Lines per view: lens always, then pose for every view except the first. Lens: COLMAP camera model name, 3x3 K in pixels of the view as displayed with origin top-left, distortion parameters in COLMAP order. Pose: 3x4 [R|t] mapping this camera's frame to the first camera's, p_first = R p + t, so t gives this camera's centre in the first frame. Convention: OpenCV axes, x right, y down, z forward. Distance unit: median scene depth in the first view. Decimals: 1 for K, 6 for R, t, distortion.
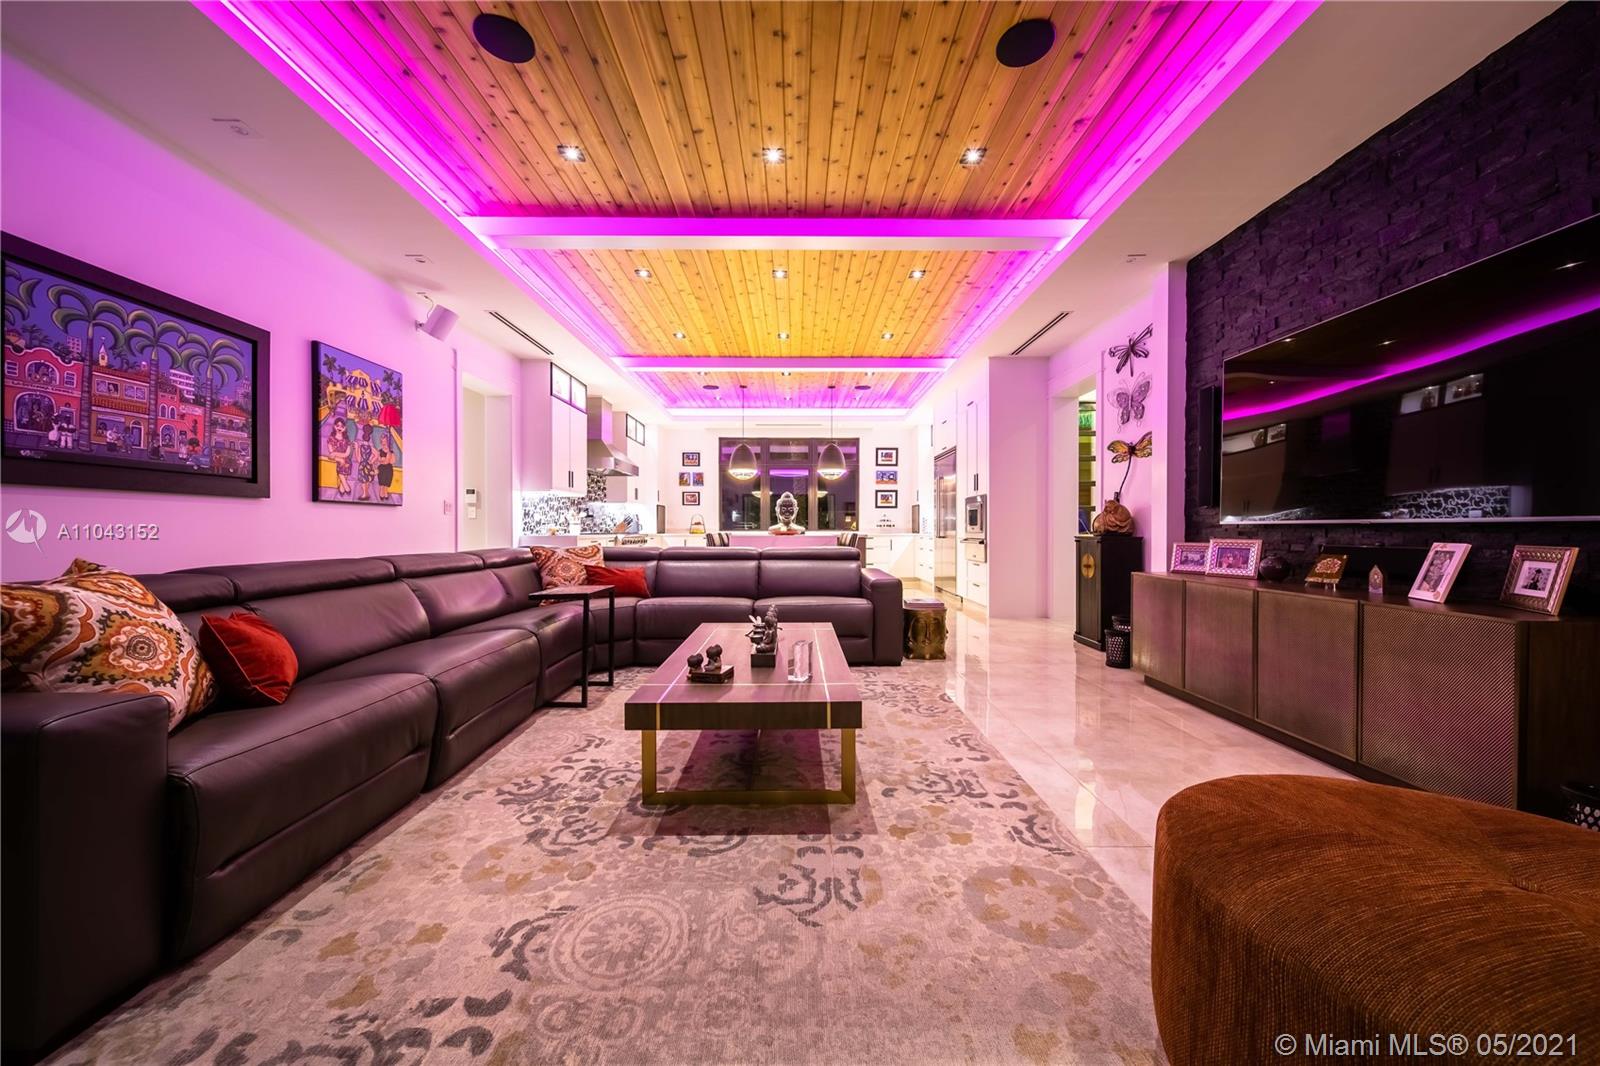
lens RADIAL K [[573.5, 0, 800.0], [0, 573.5, 533.0], [0, 0, 1]] dist [-0.000158, -0.000007]
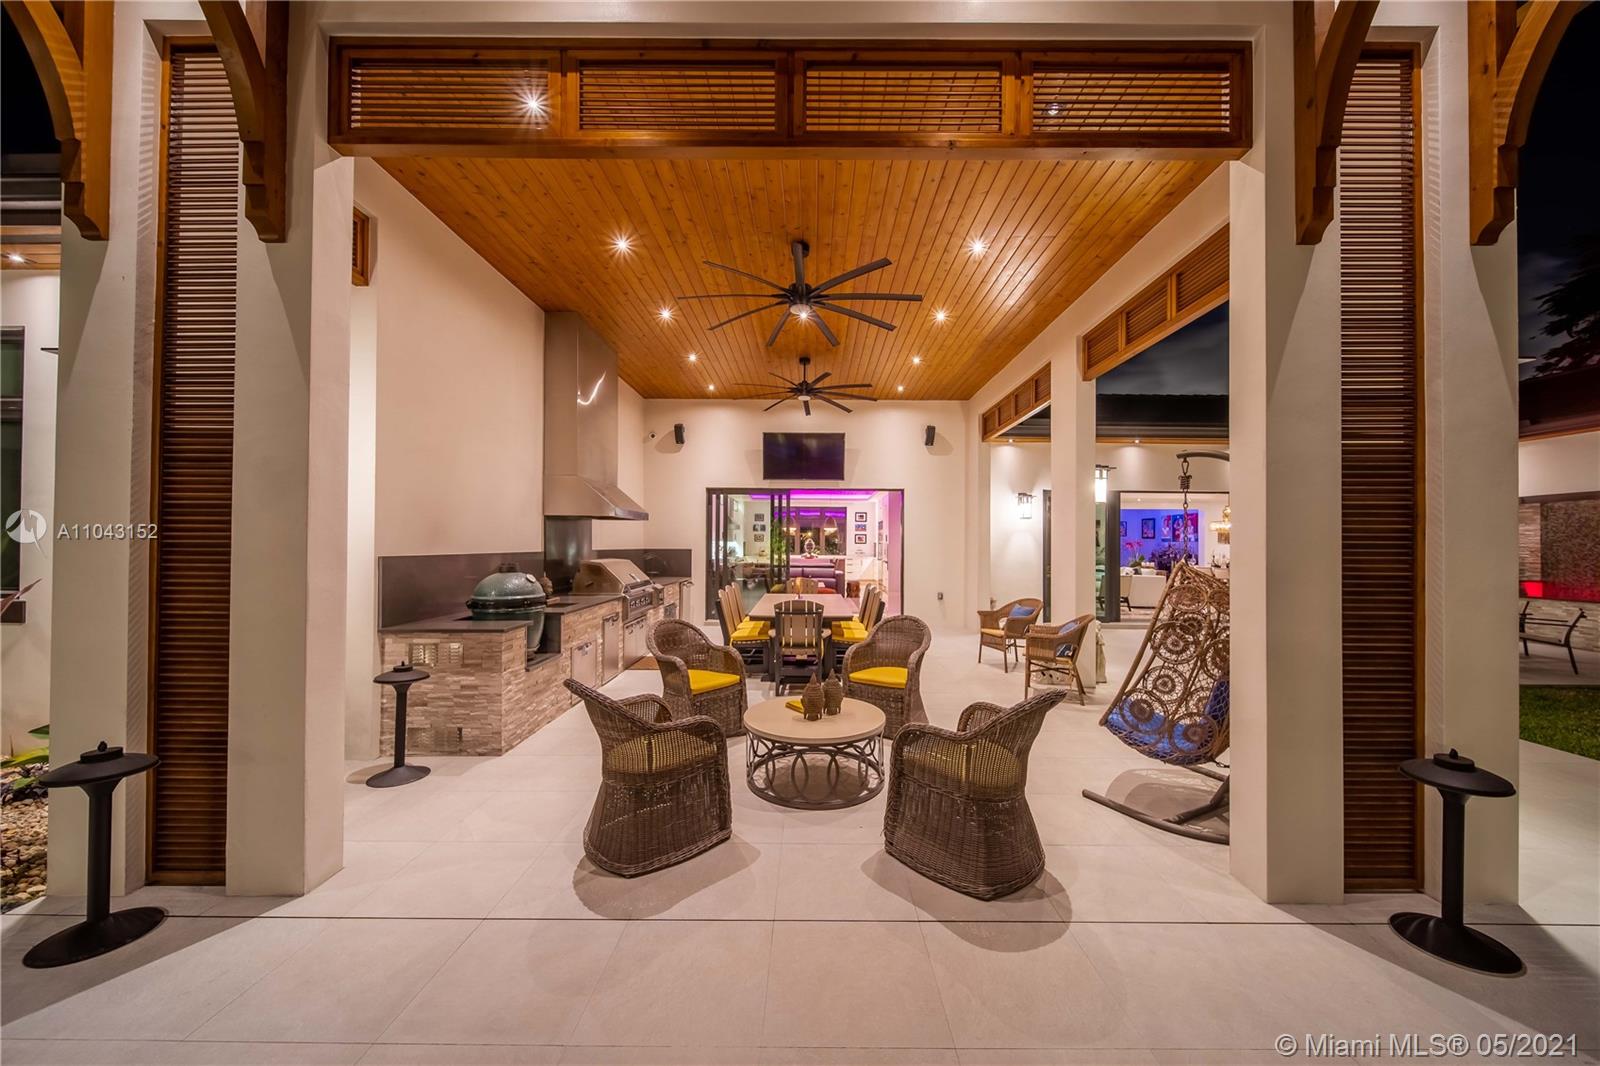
lens RADIAL K [[573.5, 0, 800.0], [0, 573.5, 533.0], [0, 0, 1]] dist [-0.000158, -0.000007]
pose [[0.999745, 0.002928, -0.022401, -0.010045], [-0.003413, 0.999760, -0.021632, -0.037245], [0.022333, 0.021703, 0.999515, -0.940152]]
